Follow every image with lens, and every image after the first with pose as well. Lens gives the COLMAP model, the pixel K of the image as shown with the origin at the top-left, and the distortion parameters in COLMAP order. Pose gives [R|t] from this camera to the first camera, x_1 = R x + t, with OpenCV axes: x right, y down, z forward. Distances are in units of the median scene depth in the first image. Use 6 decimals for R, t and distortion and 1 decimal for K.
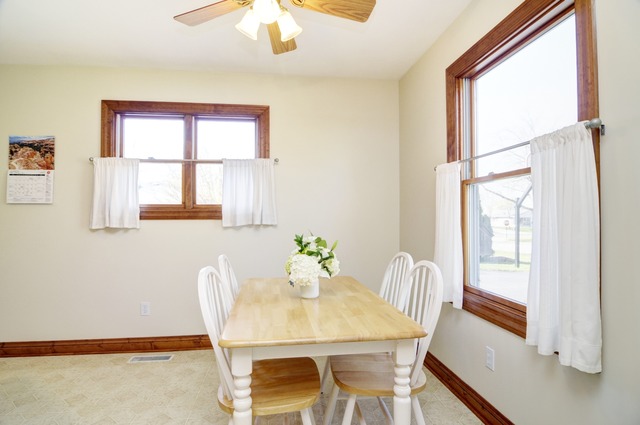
lens RADIAL K [[343.8, 0, 319.5], [0, 343.8, 211.8], [0, 0, 1]] dist [0.003406, 0.000706]
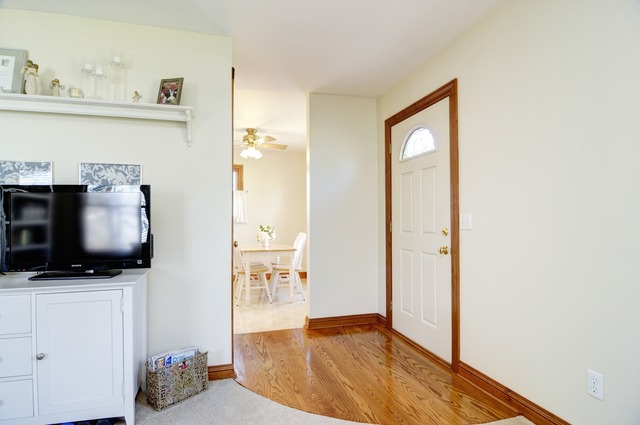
lens RADIAL K [[343.8, 0, 318.6], [0, 343.8, 215.8], [0, 0, 1]] dist [0.003406, 0.000706]
pose [[0.988696, -0.001843, 0.149925, -0.014182], [0.000652, 0.999968, 0.007992, -0.032966], [-0.149935, -0.007804, 0.988665, -1.911811]]
